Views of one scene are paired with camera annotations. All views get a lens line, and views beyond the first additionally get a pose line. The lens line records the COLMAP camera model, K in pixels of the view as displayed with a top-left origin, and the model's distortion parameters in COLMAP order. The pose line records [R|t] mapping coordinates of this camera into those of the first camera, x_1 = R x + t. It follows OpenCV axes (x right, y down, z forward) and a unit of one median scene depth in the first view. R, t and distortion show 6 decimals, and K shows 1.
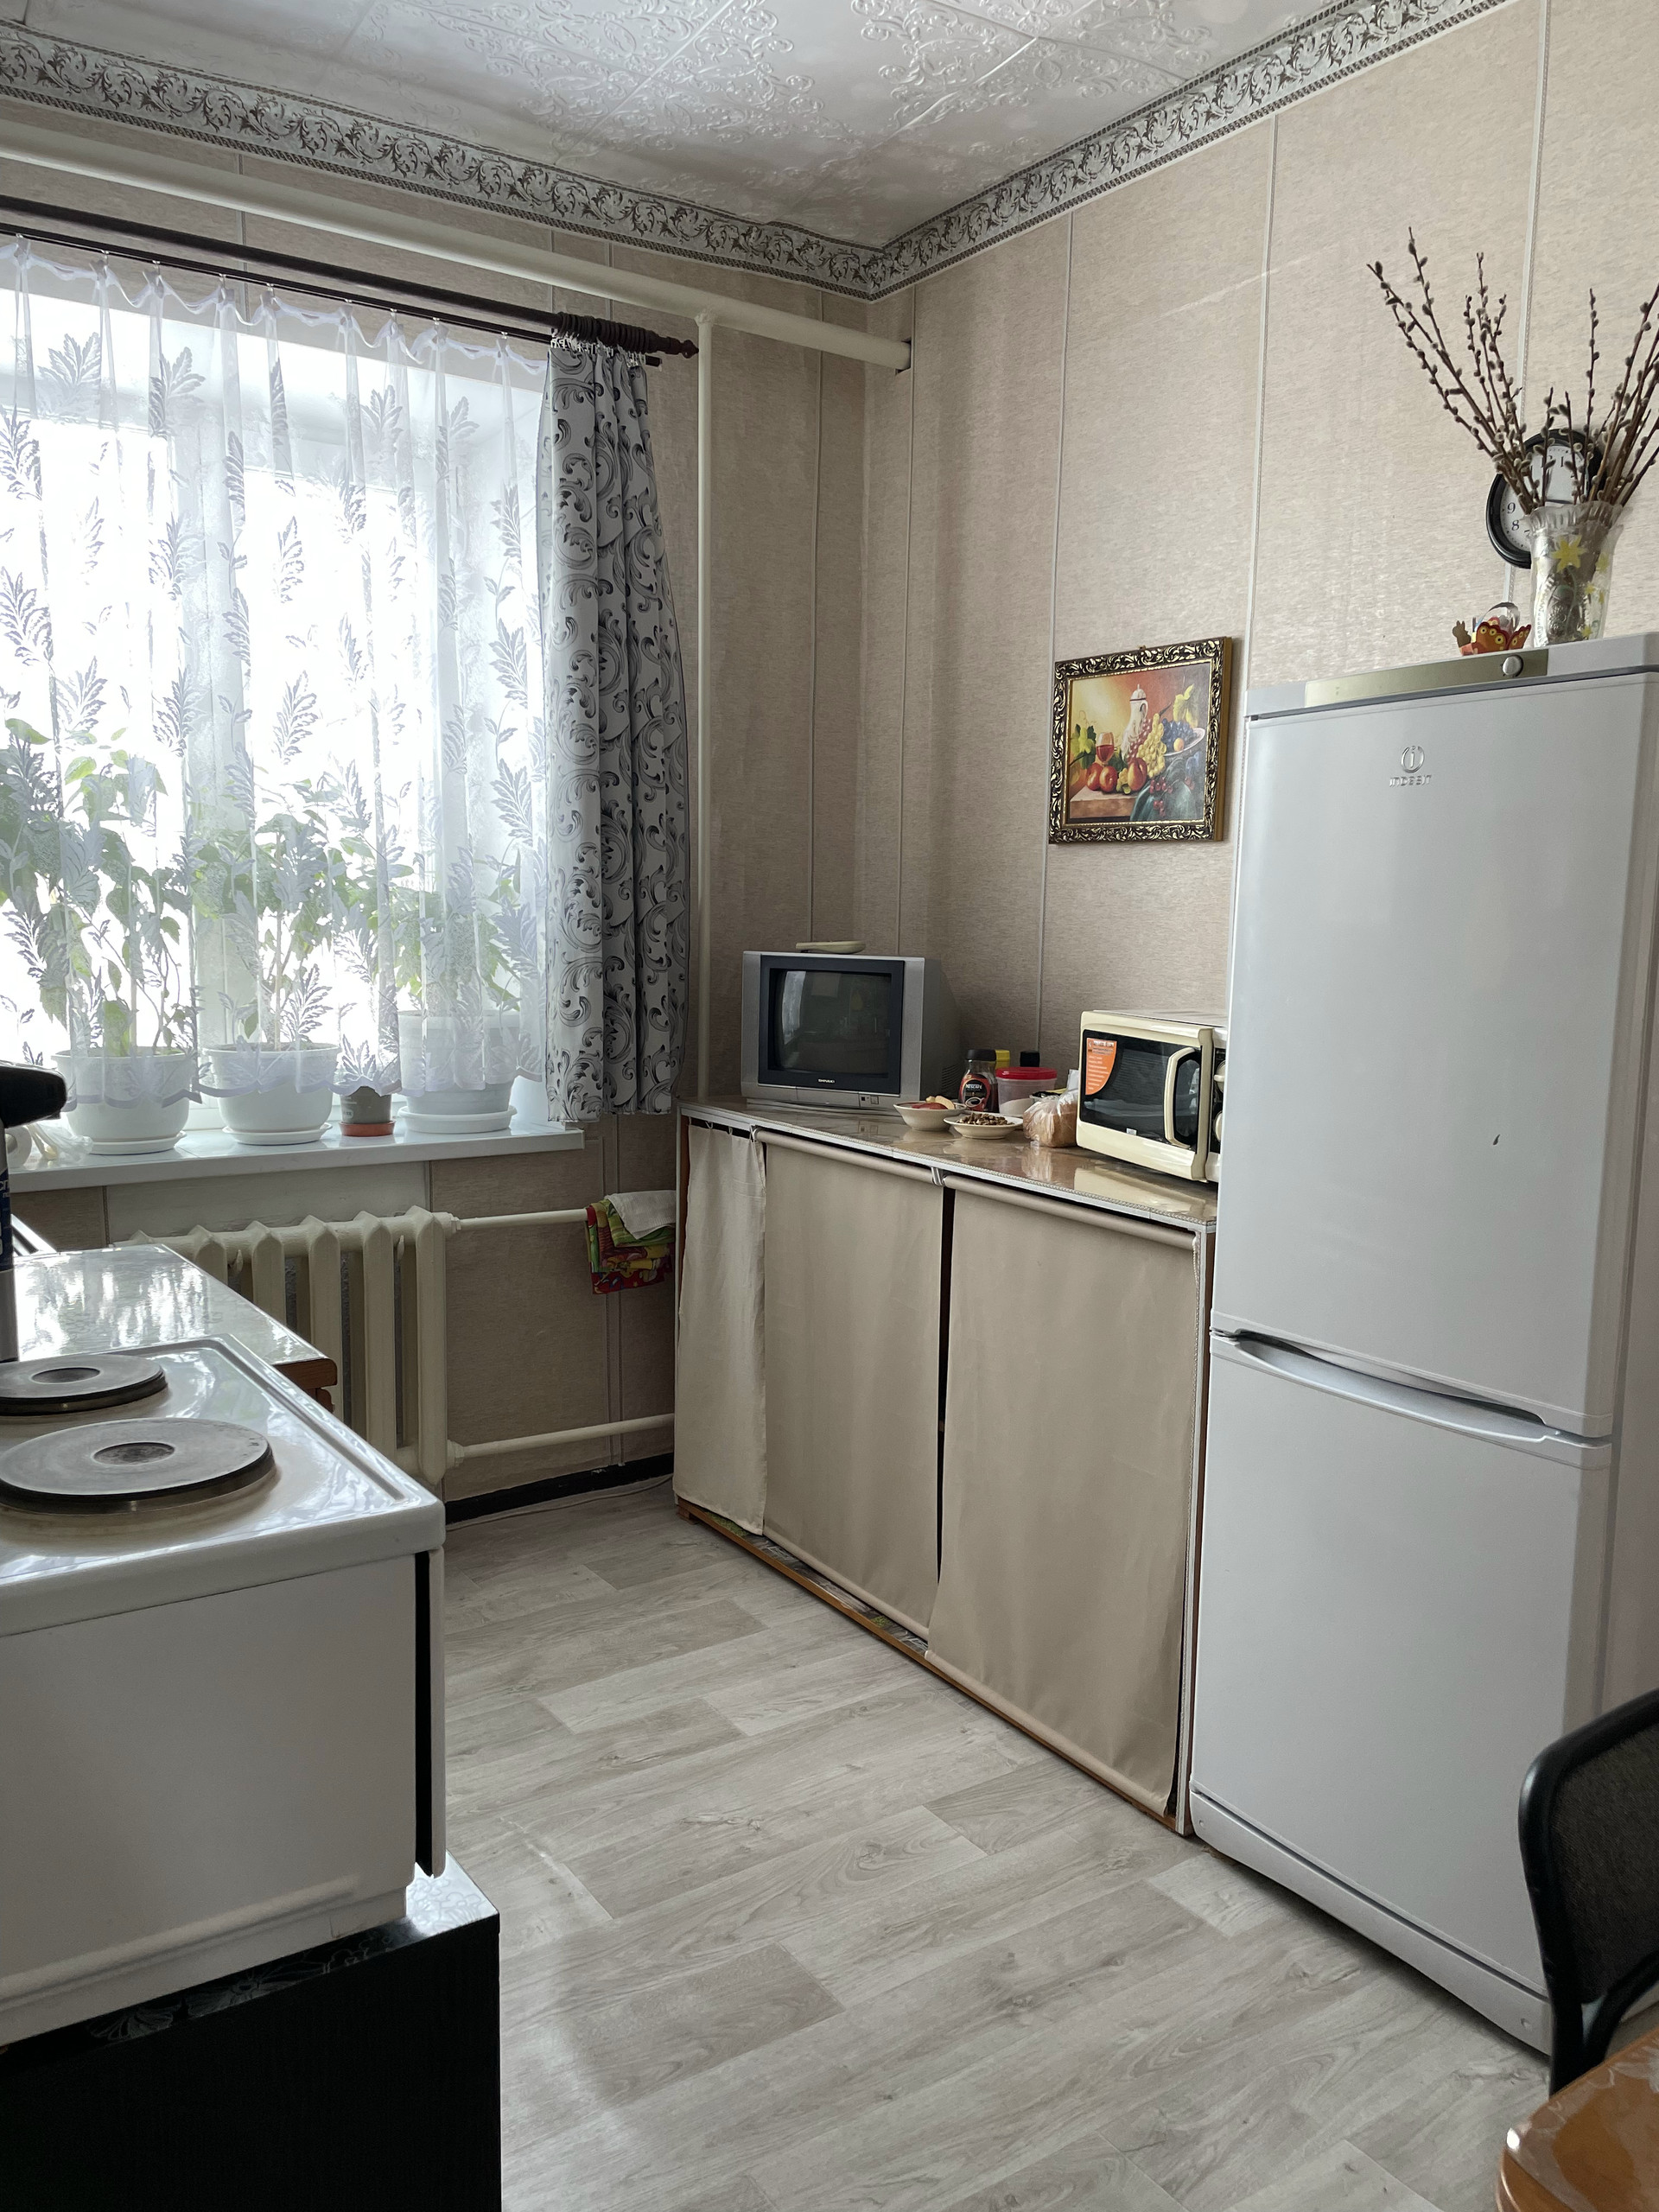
lens RADIAL K [[1666.7, 0, 831.5], [0, 1666.7, 1107.3], [0, 0, 1]] dist [0.002974, -0.007637]
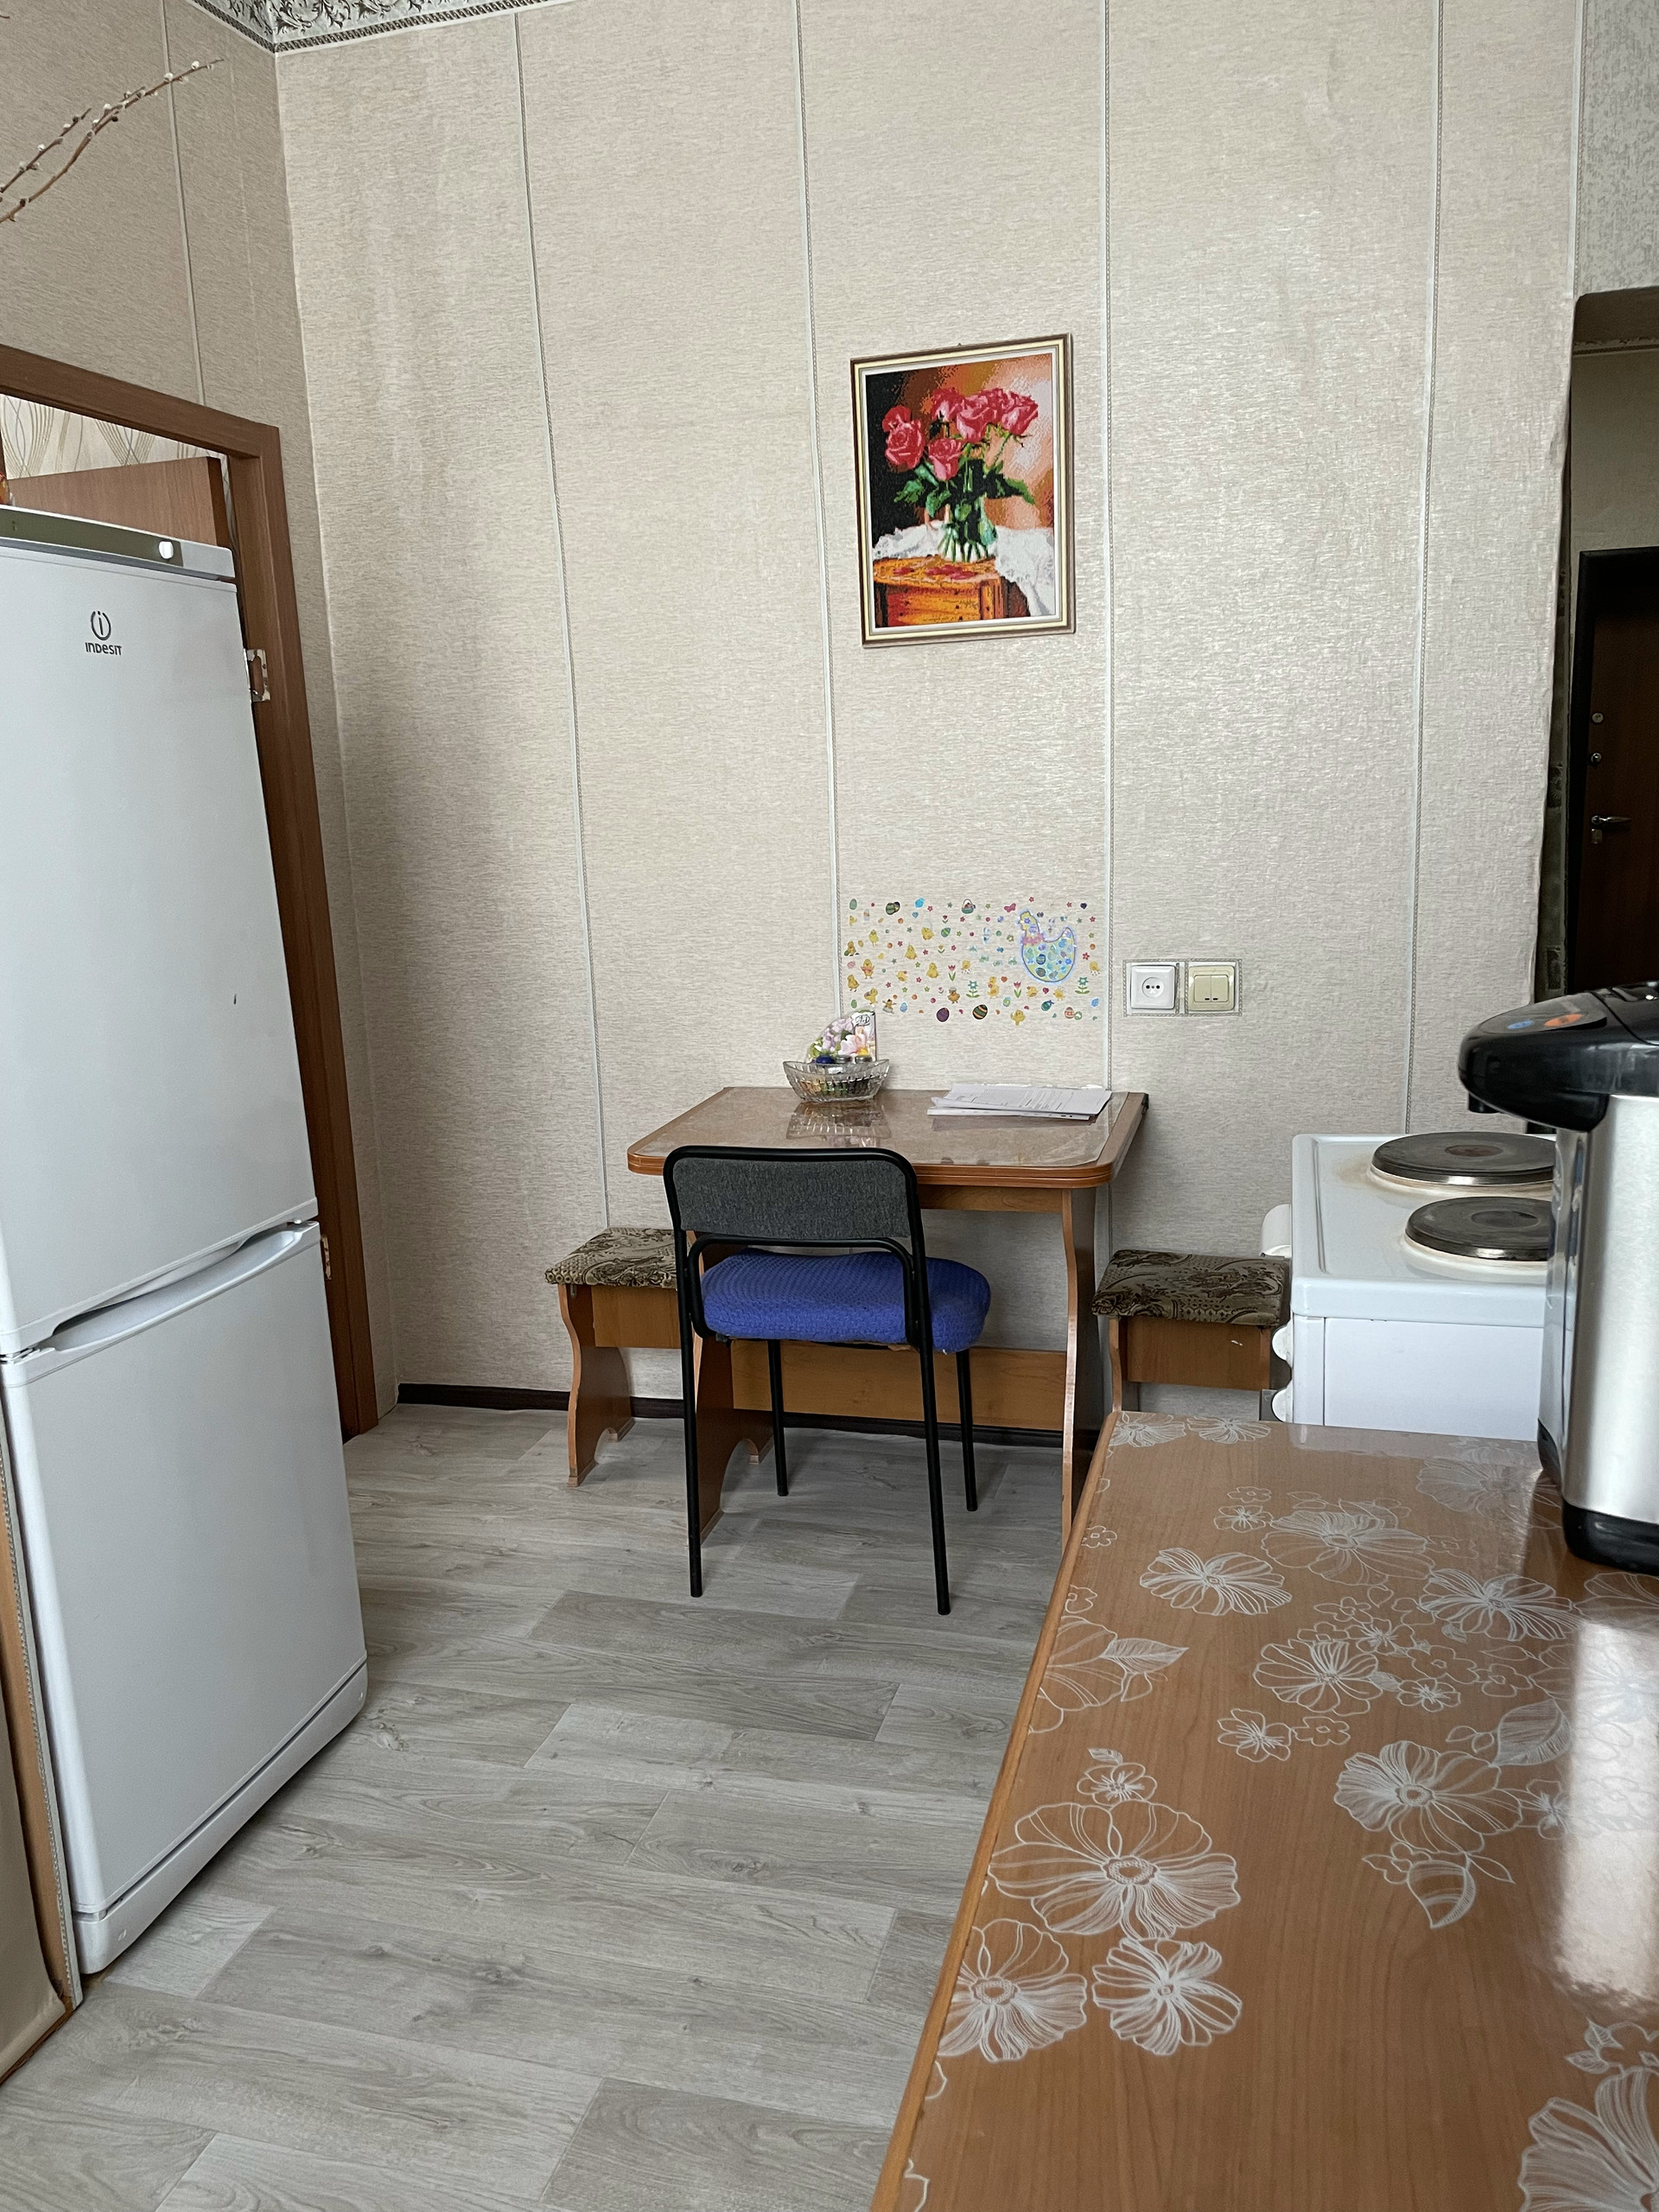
lens RADIAL K [[1666.7, 0, 832.6], [0, 1666.7, 1105.9], [0, 0, 1]] dist [0.002974, -0.007637]
pose [[-0.643975, -0.146300, 0.750928, -0.614763], [0.124869, 0.948283, 0.291834, -0.165382], [-0.754788, 0.281701, -0.592402, 1.226617]]
